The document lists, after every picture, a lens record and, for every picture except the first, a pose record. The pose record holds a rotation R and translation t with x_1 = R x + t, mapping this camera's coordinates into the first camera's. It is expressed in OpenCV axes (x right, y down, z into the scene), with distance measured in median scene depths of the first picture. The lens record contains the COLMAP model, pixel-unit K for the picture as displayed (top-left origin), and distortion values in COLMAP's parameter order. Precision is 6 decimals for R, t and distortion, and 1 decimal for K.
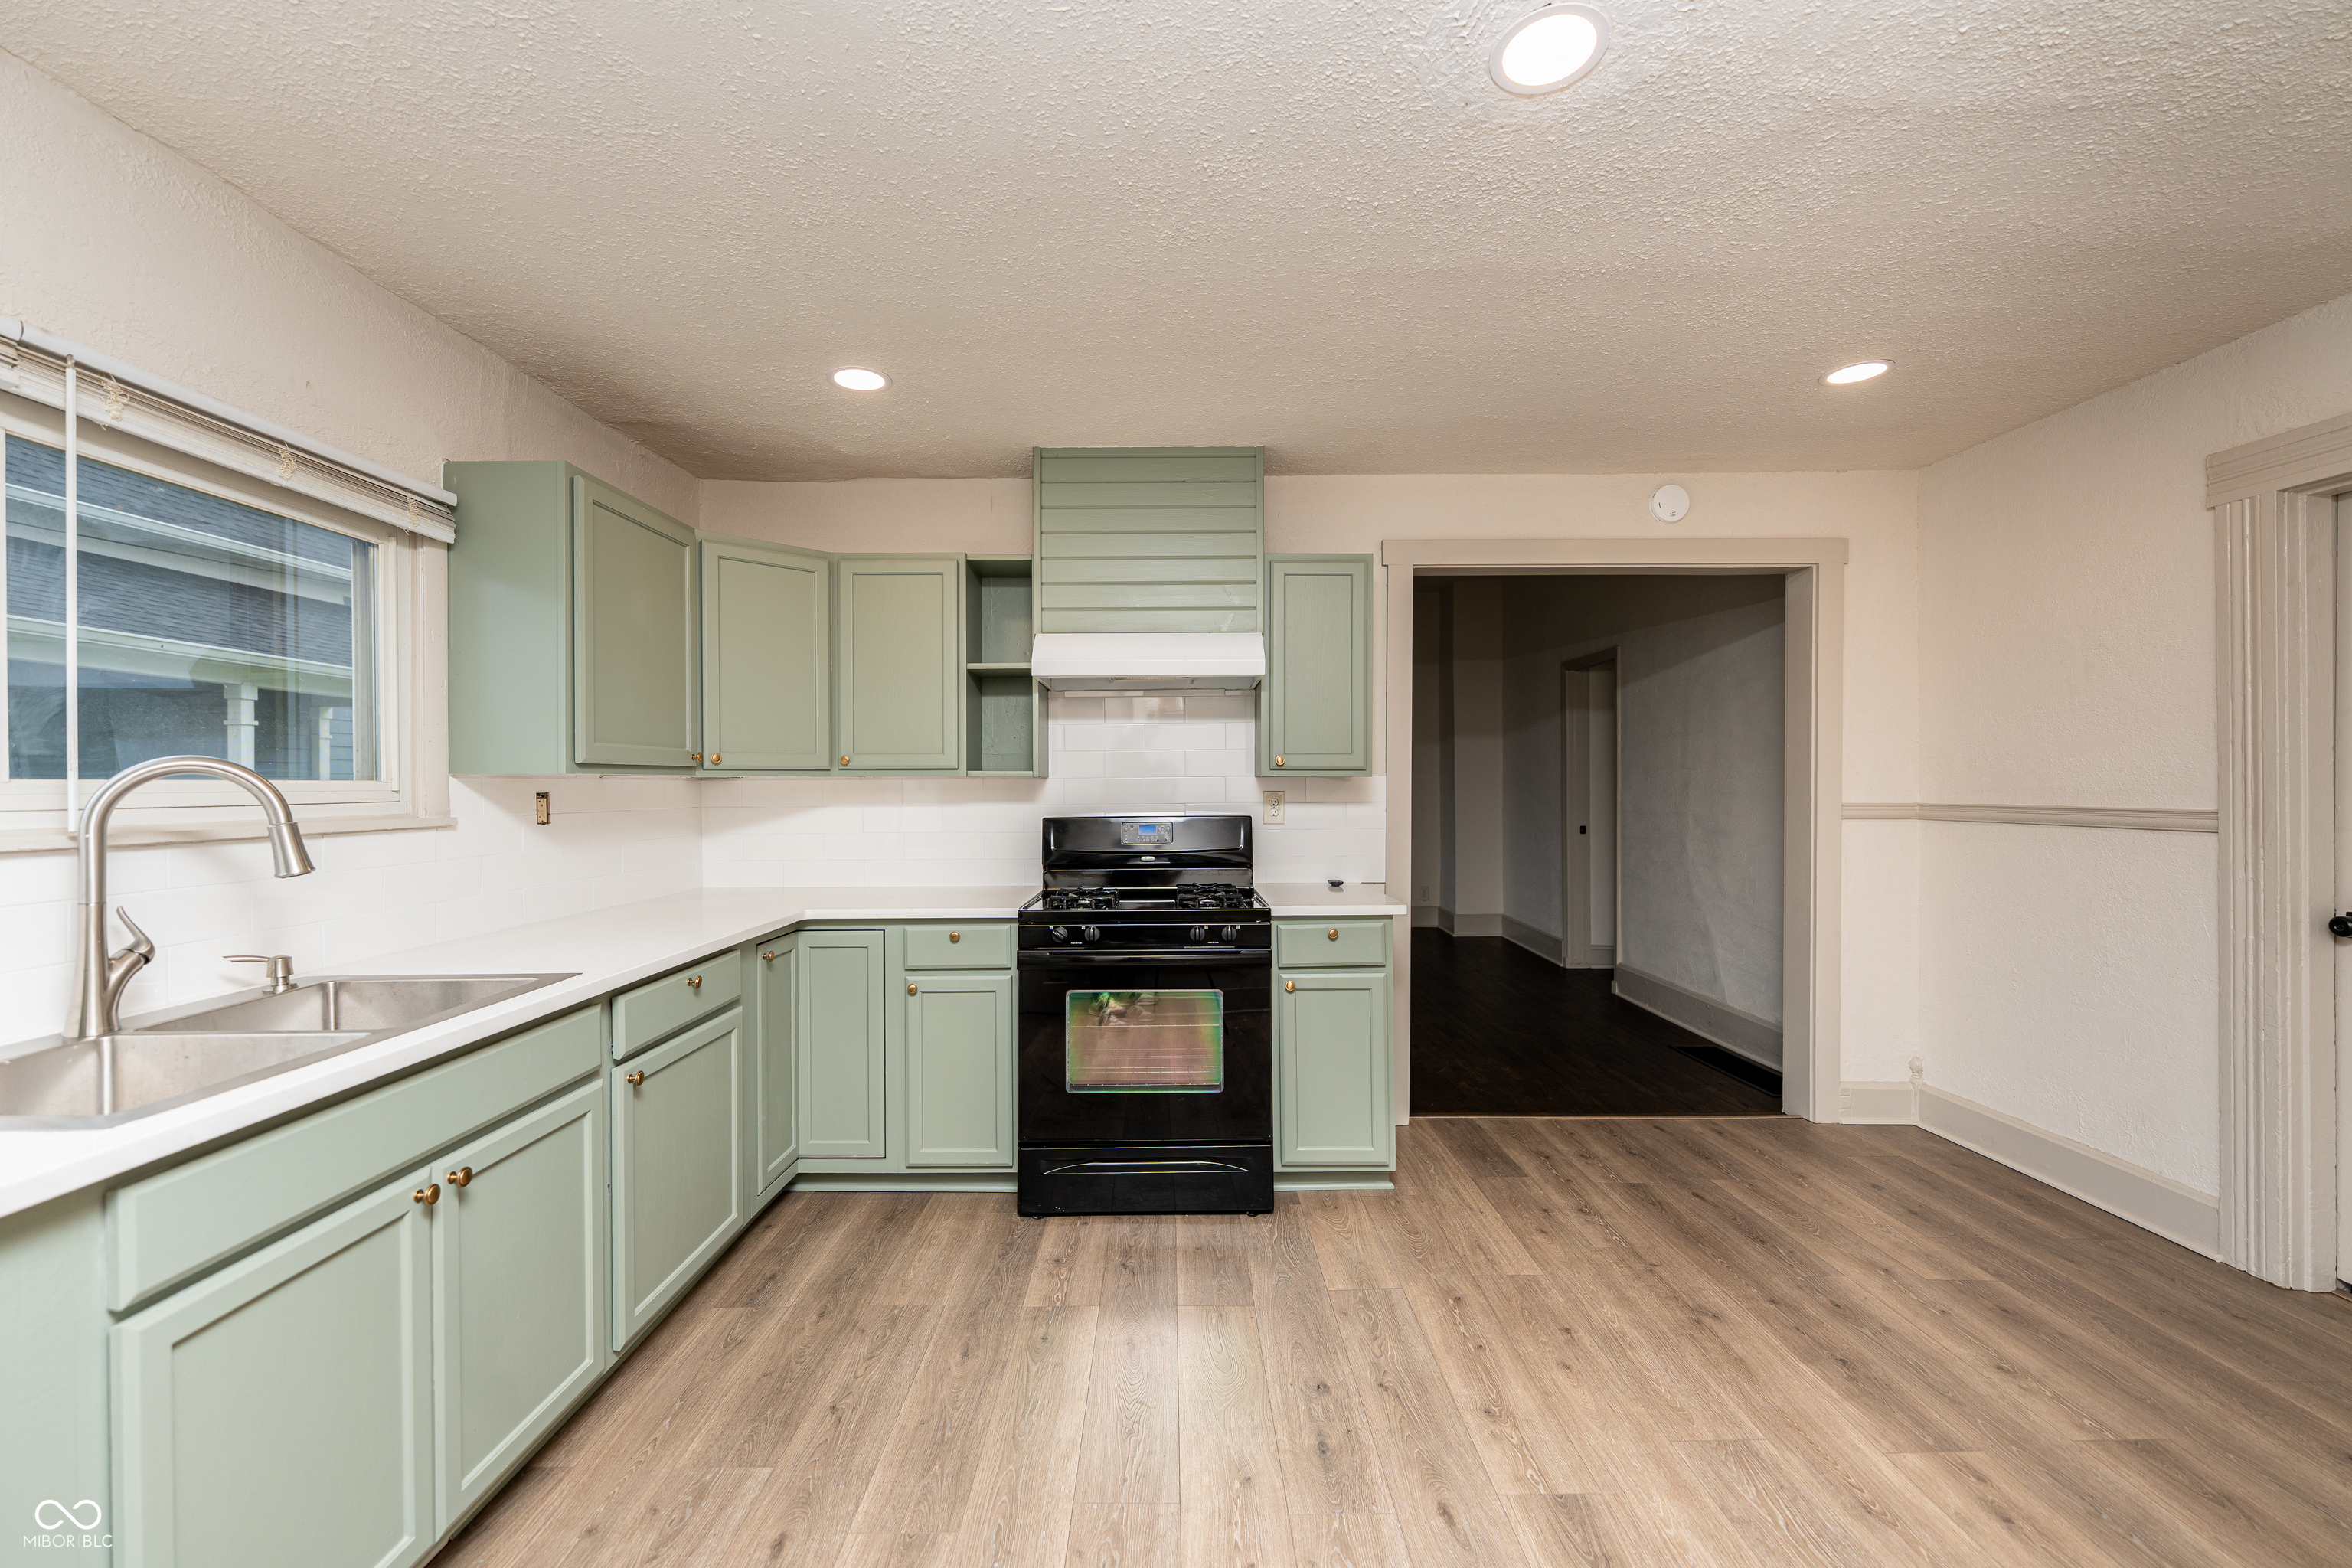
lens RADIAL K [[957.3, 0, 1176.0], [0, 957.3, 784.0], [0, 0, 1]] dist [-0.000222, -0.000644]
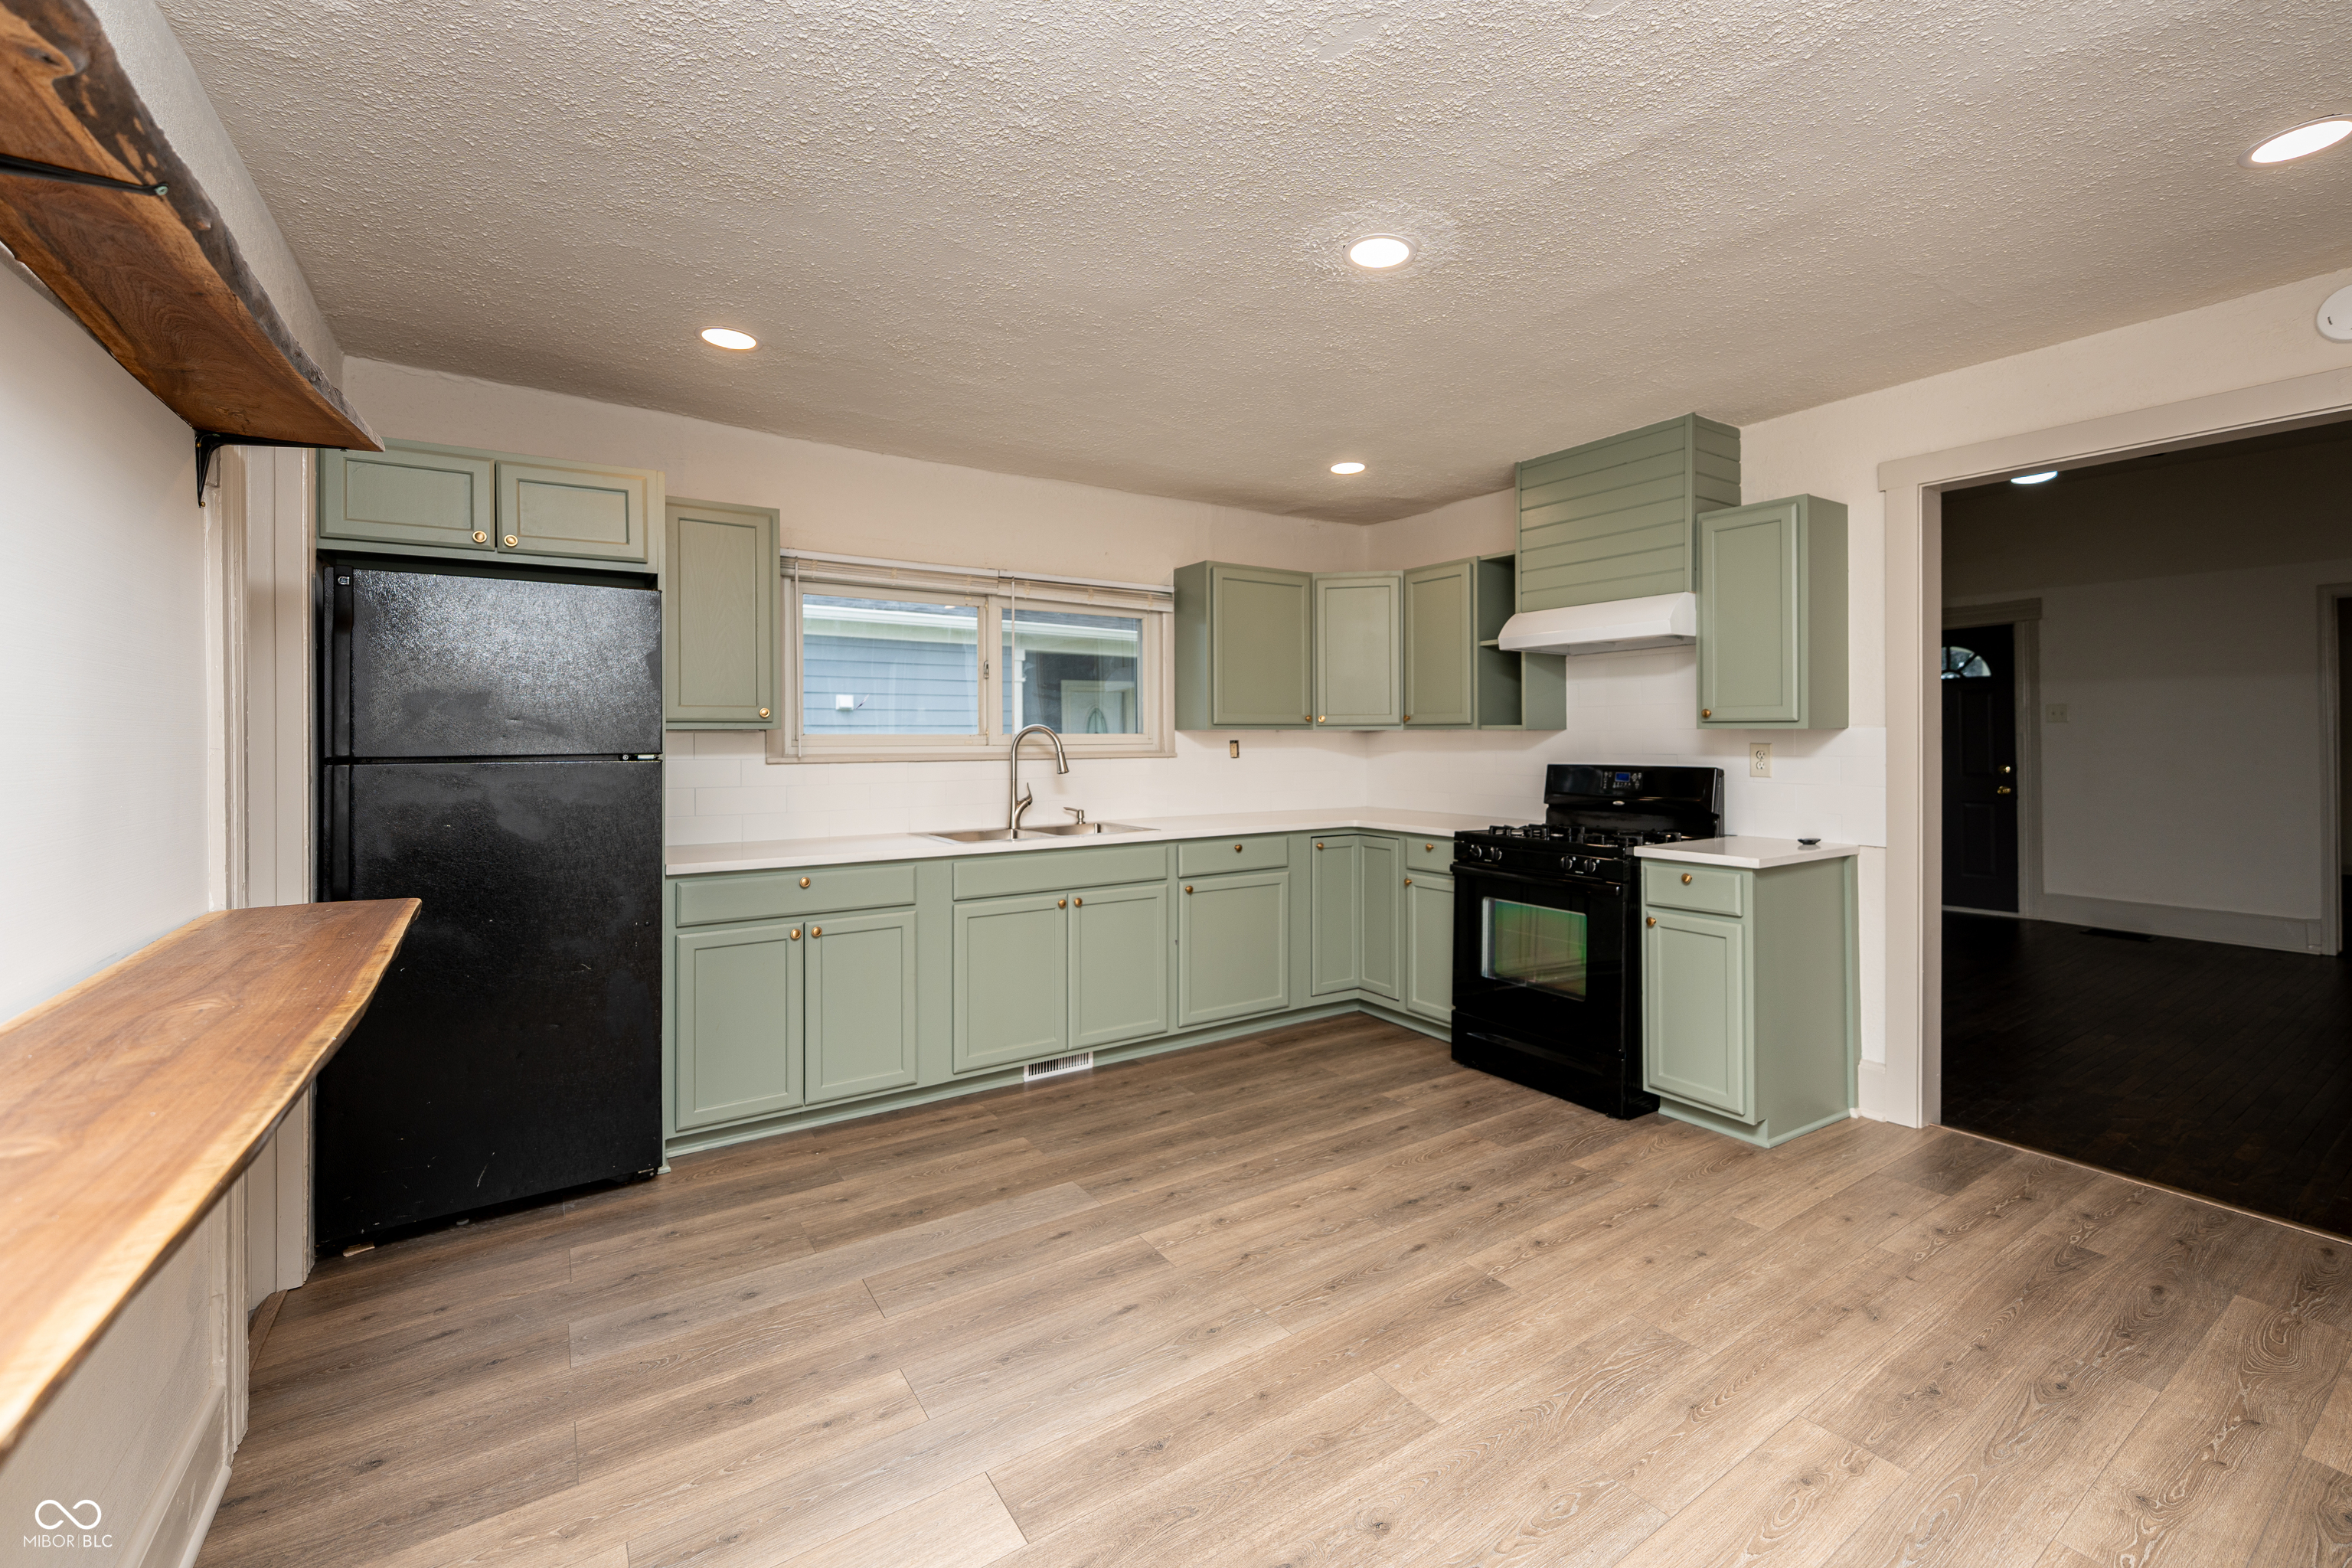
lens RADIAL K [[975.5, 0, 1180.2], [0, 975.5, 733.2], [0, 0, 1]] dist [0.001816, 0.000194]
pose [[0.538032, -0.002998, -0.842919, 0.855555], [-0.000453, 0.999993, -0.003845, 0.002695], [0.842924, 0.002451, 0.538027, -0.052324]]
